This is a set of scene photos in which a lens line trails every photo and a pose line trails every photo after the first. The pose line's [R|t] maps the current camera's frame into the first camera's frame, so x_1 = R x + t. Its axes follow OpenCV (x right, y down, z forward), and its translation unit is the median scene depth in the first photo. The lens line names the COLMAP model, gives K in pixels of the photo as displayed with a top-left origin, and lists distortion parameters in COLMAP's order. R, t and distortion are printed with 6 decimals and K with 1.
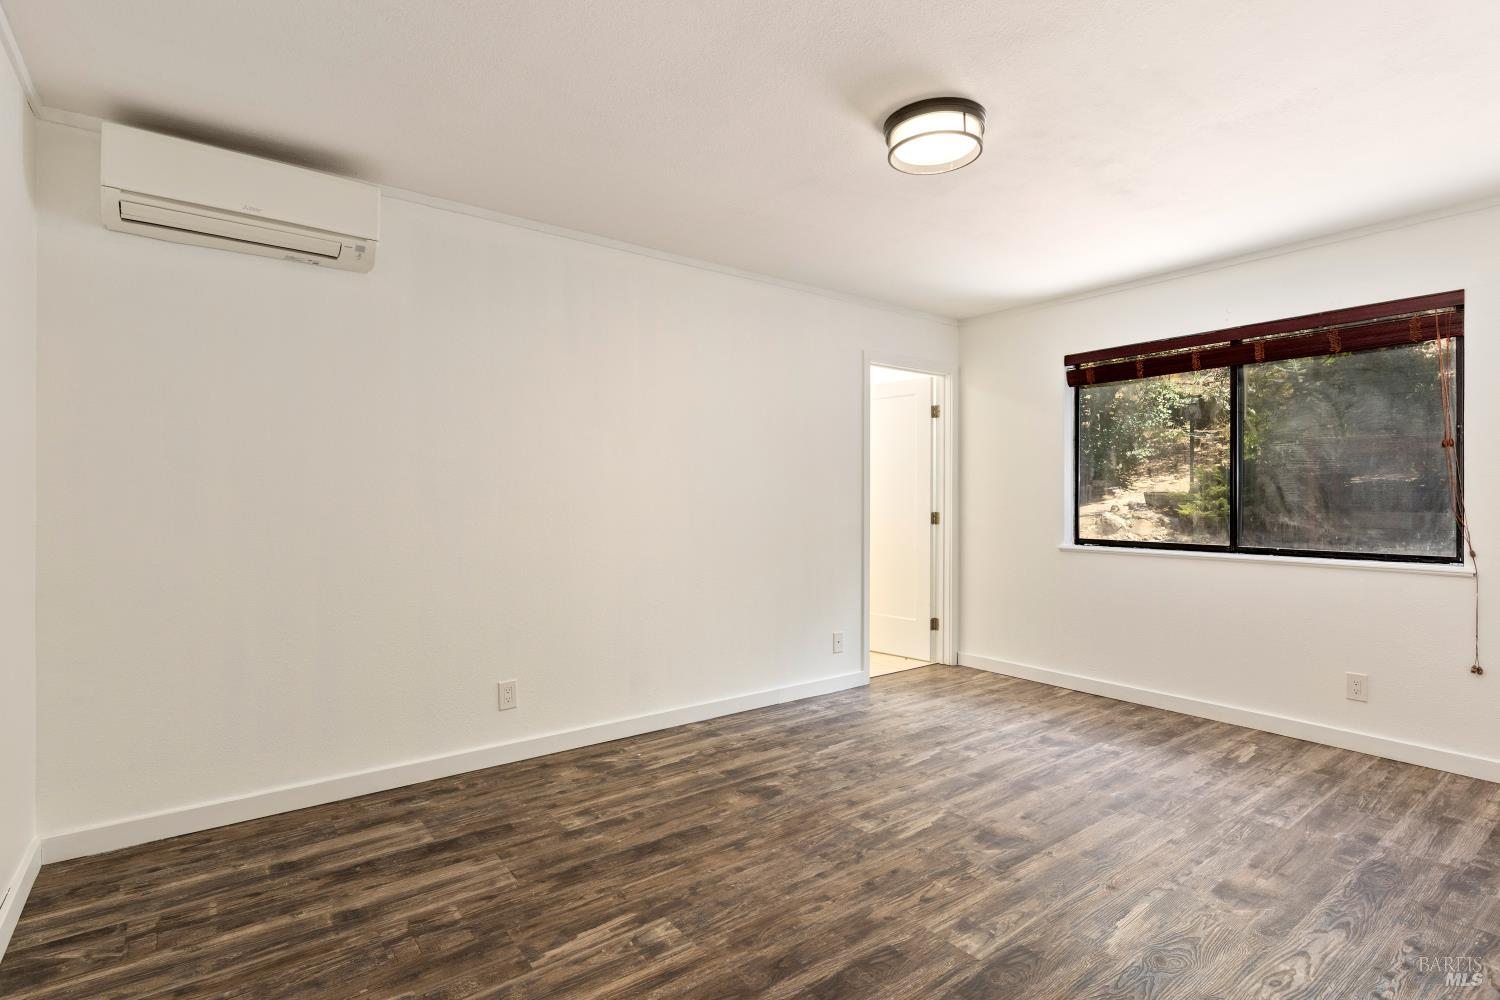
lens RADIAL K [[708.5, 0, 743.8], [0, 708.5, 498.7], [0, 0, 1]] dist [-0.001071, -0.001138]
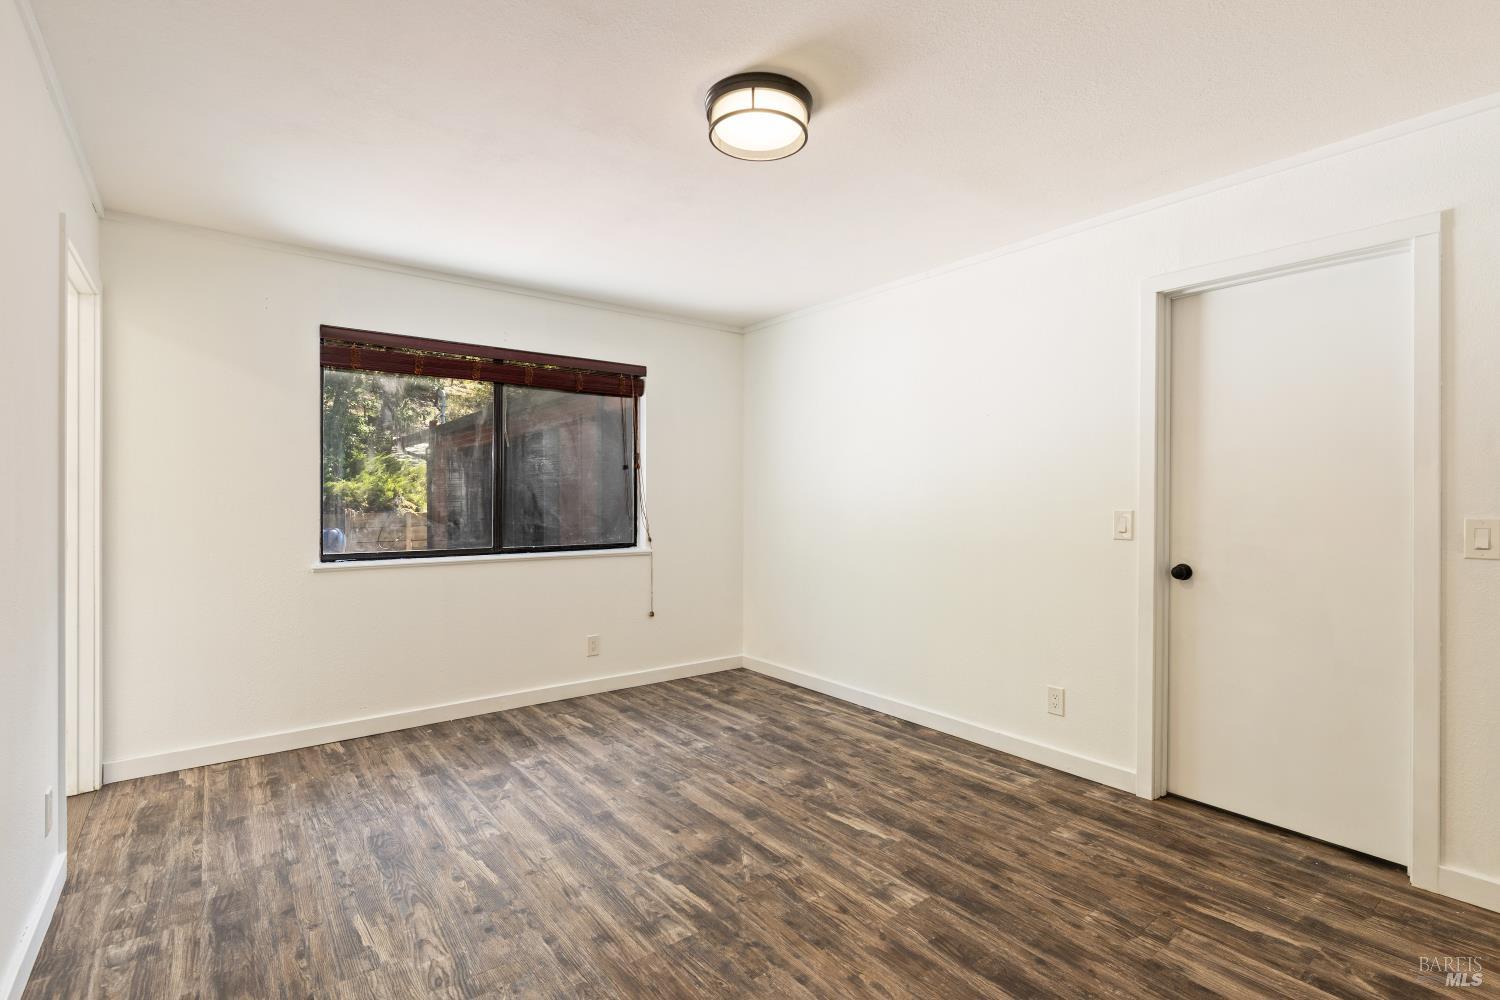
lens RADIAL K [[708.5, 0, 745.6], [0, 708.5, 499.2], [0, 0, 1]] dist [-0.001071, -0.001138]
pose [[-0.008552, -0.000368, 0.999963, -0.500170], [0.001384, 0.999999, 0.000380, -0.009809], [-0.999962, 0.001387, -0.008551, 0.772095]]
